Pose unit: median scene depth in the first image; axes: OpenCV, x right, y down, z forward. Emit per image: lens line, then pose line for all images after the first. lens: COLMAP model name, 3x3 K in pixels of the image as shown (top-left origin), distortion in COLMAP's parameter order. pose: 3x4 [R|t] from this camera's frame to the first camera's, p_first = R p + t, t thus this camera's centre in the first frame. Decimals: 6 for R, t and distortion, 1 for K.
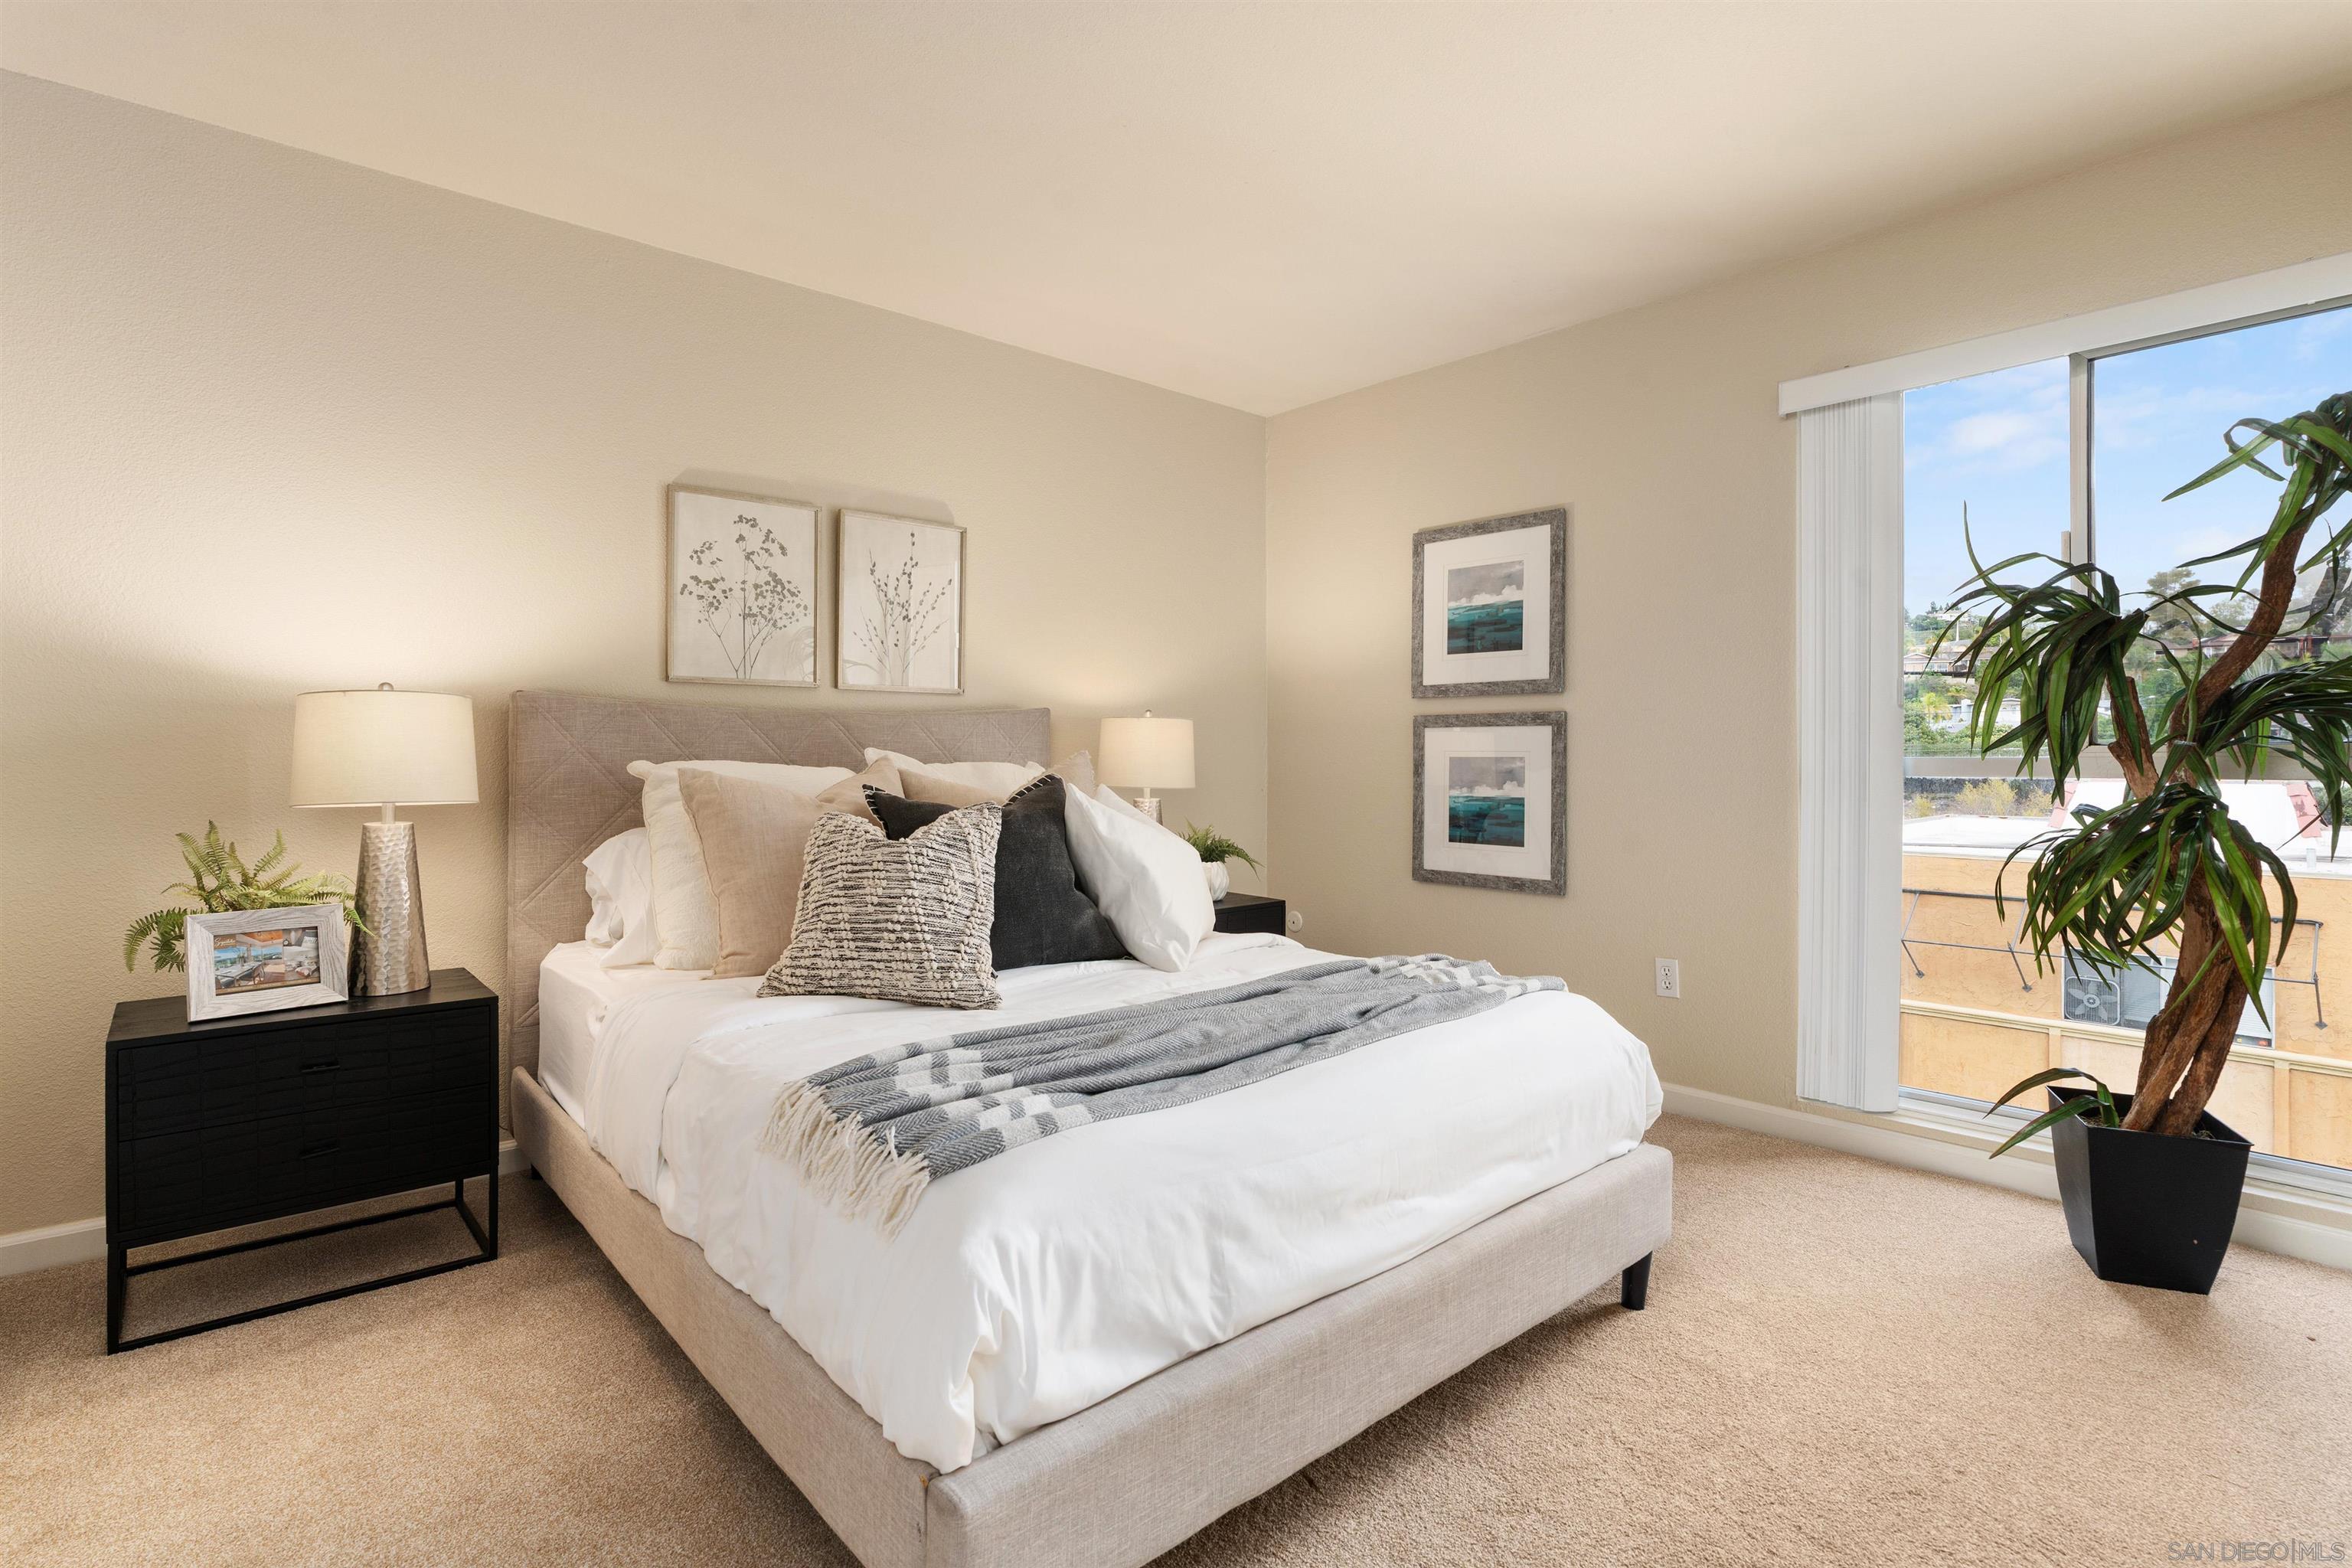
lens RADIAL K [[1146.7, 0, 1164.0], [0, 1146.7, 749.7], [0, 0, 1]] dist [-0.001930, 0.000179]
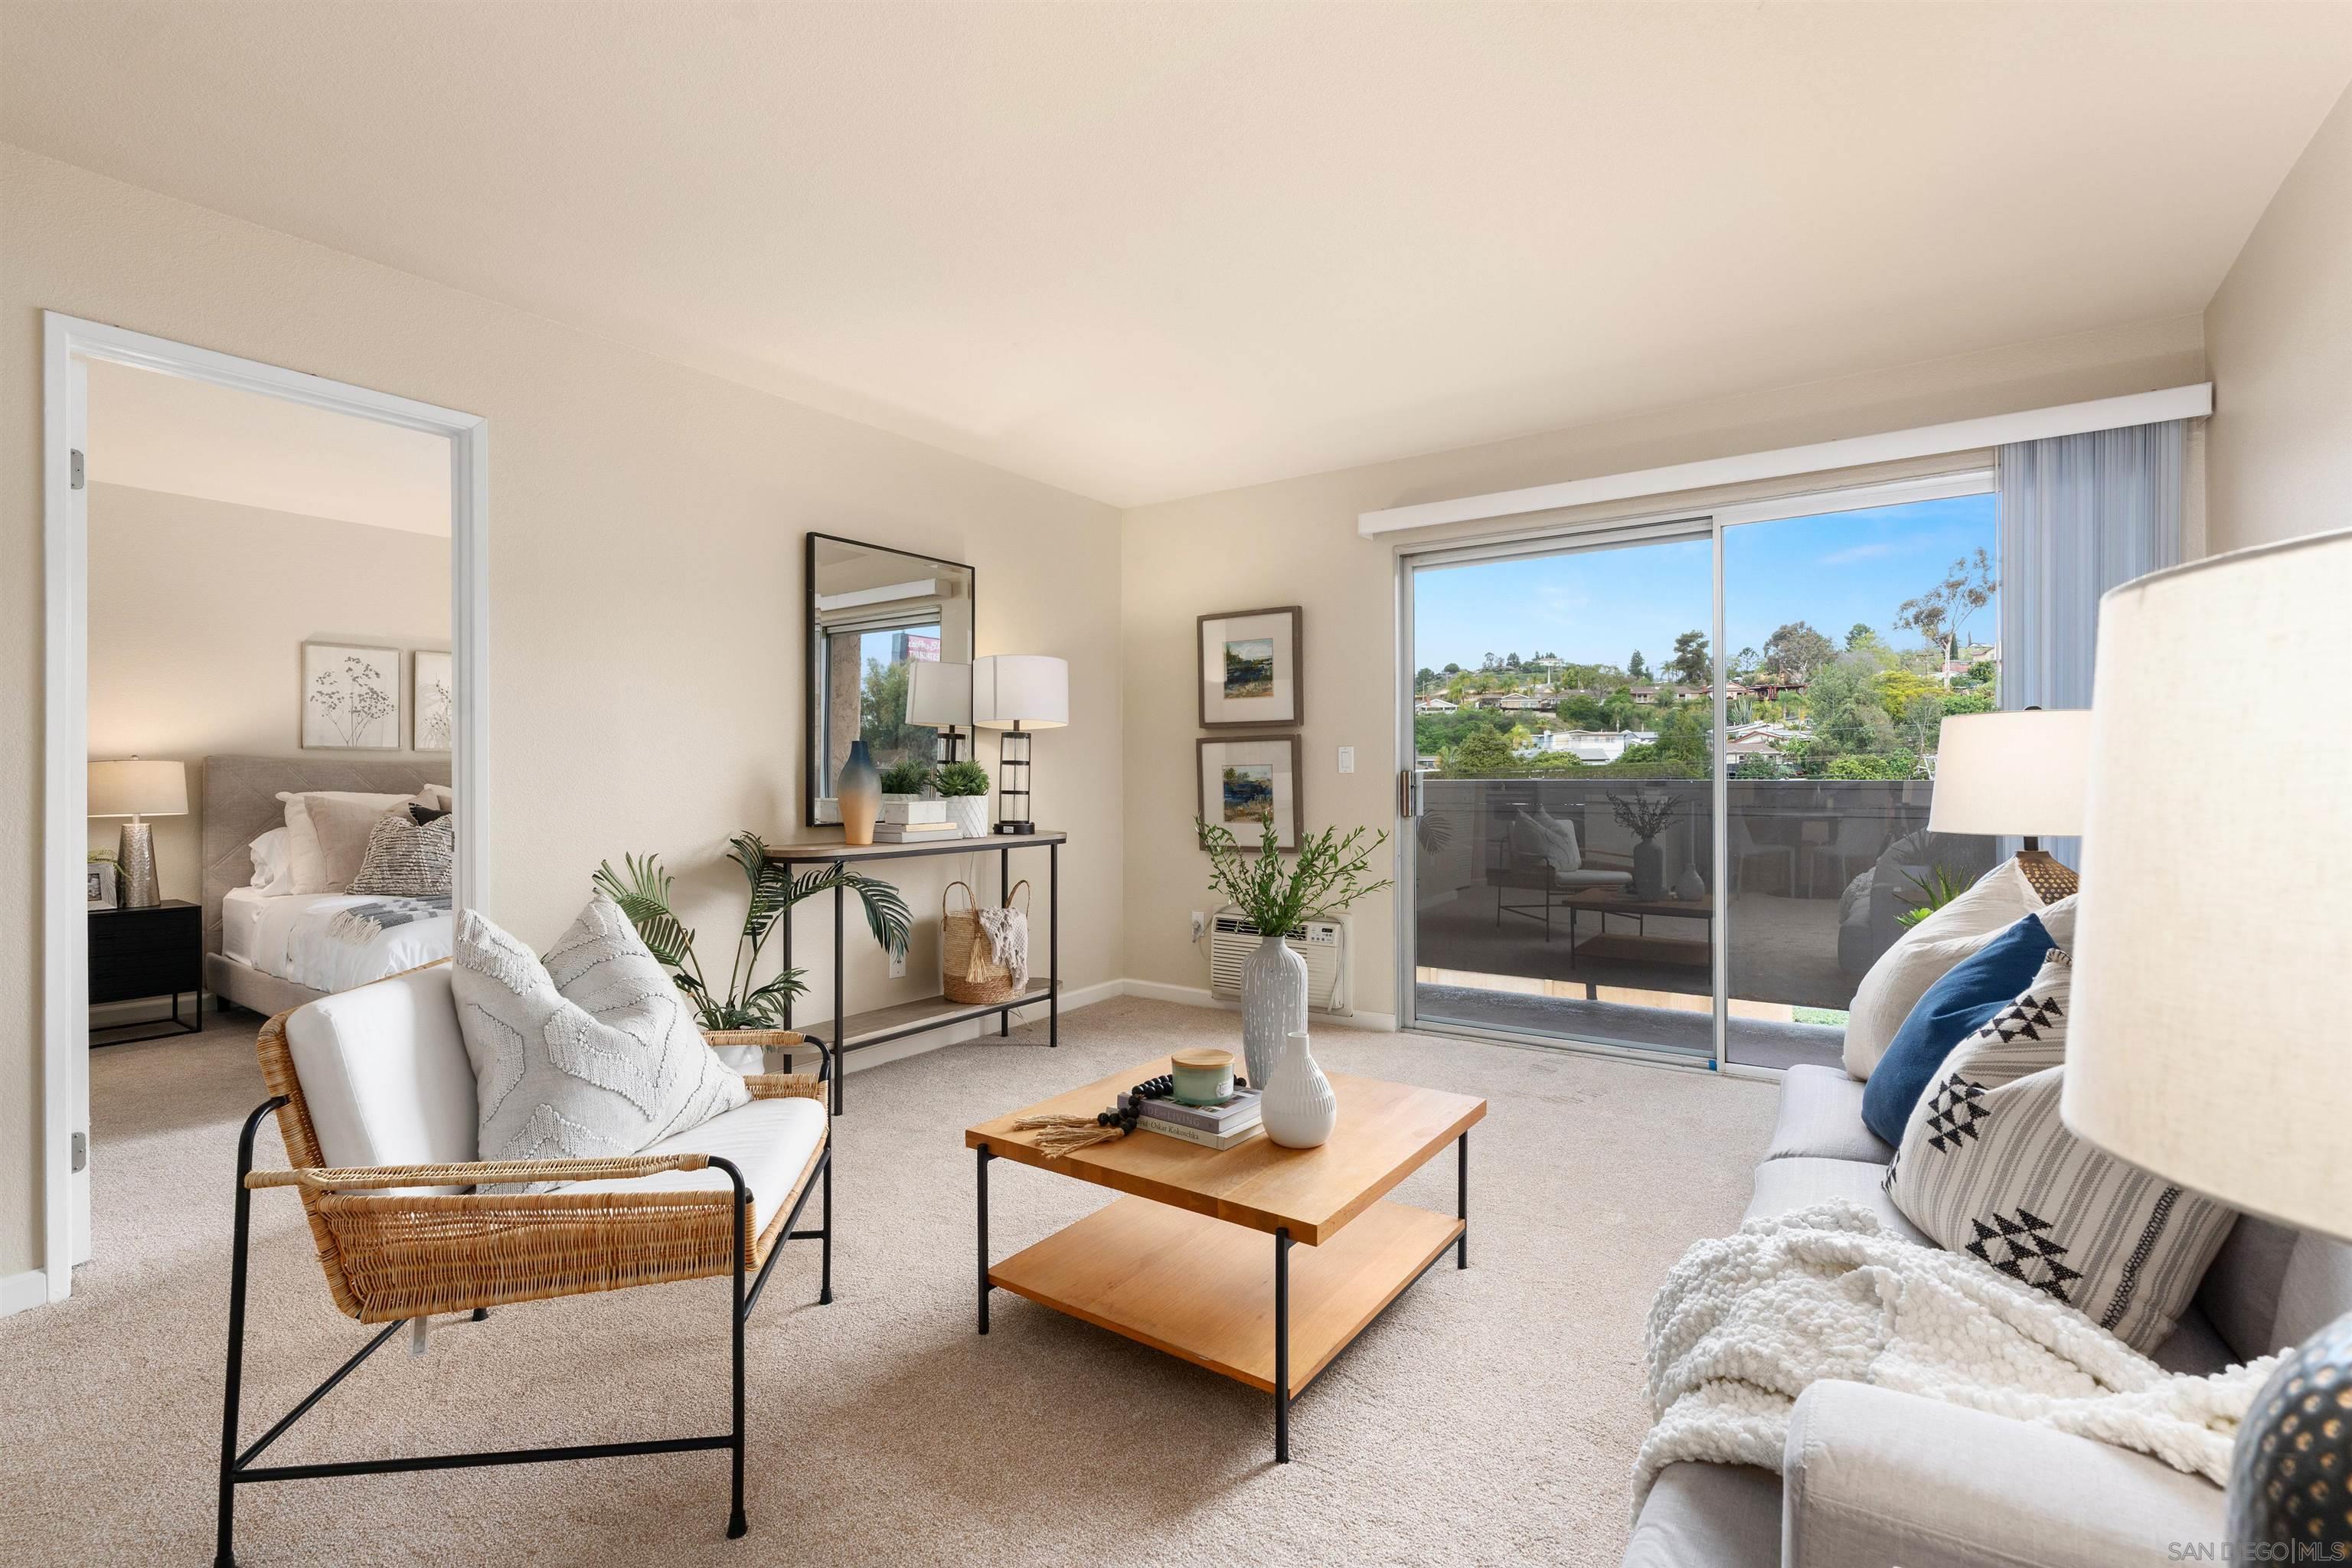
lens RADIAL K [[1064.7, 0, 1168.4], [0, 1064.7, 773.3], [0, 0, 1]] dist [-0.007853, 0.000192]
pose [[0.970220, -0.006377, 0.242143, 0.473388], [0.006631, 0.999978, -0.000234, -0.010025], [-0.242136, 0.001832, 0.970240, -0.926938]]
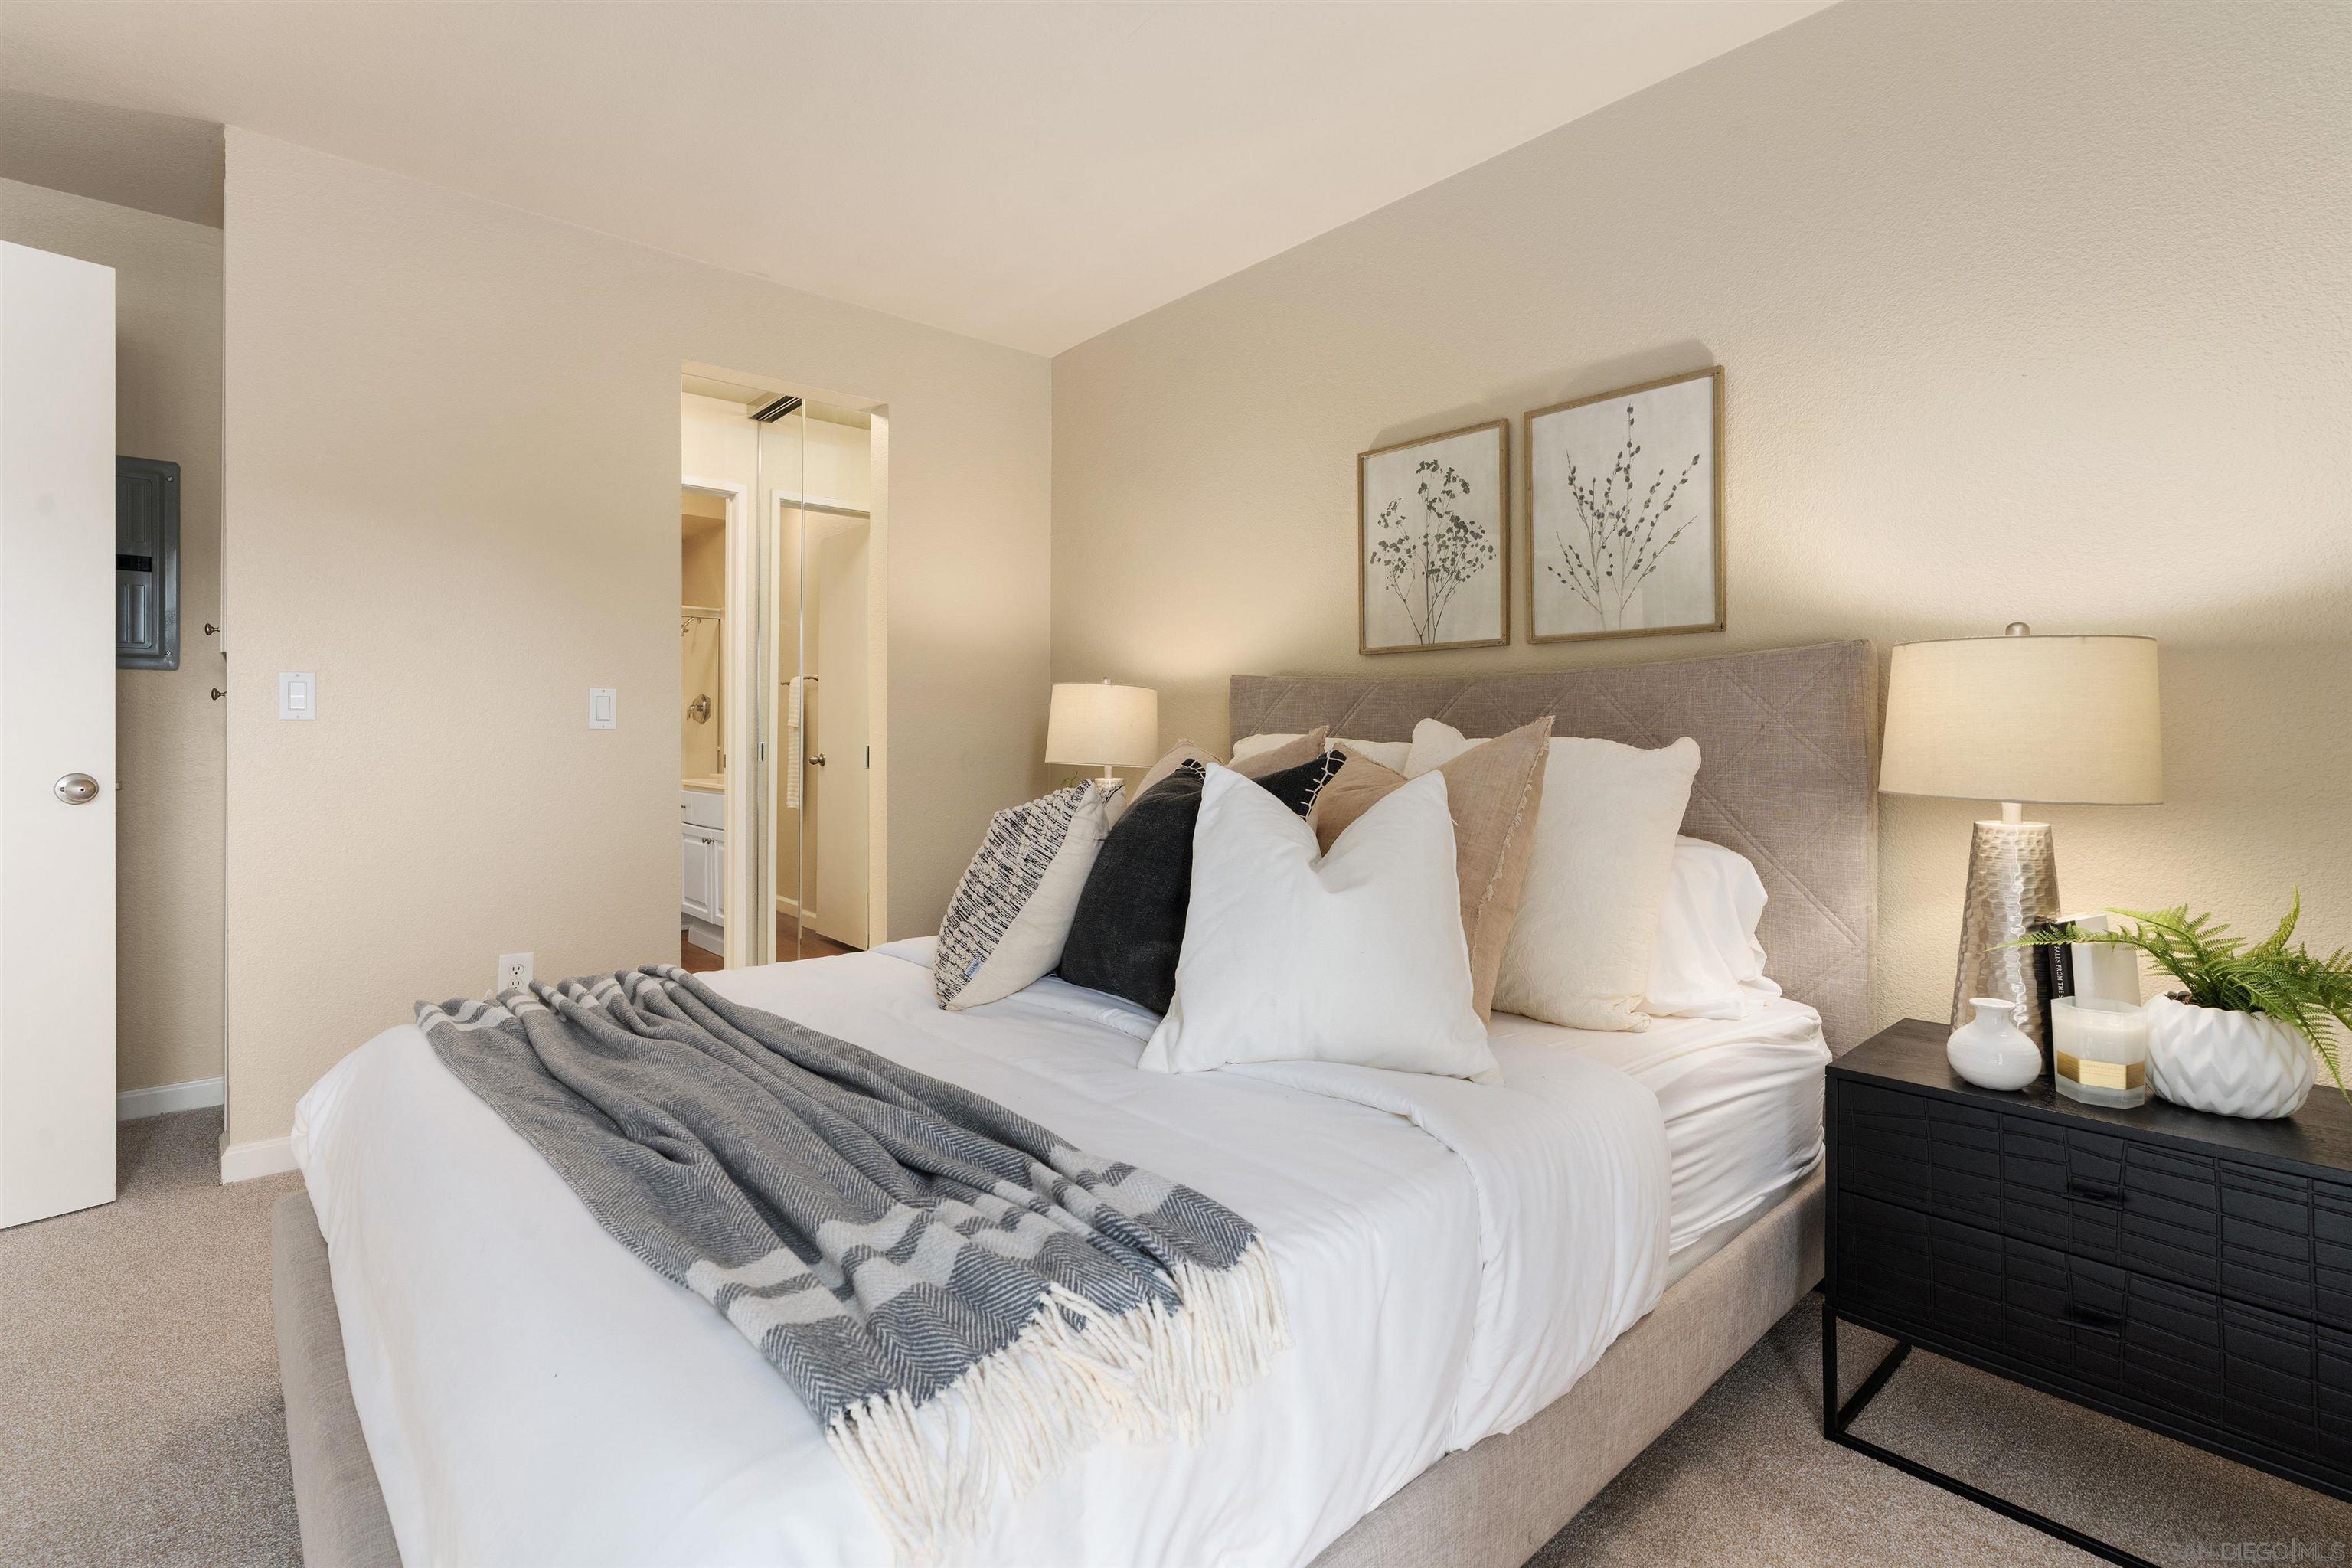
lens RADIAL K [[1078.6, 0, 1171.7], [0, 1078.6, 783.0], [0, 0, 1]] dist [-0.007488, 0.000878]
pose [[0.021769, 0.037462, -0.999061, 0.469800], [-0.002459, 0.999297, 0.037417, 0.016107], [0.999760, 0.001642, 0.021846, 0.765118]]
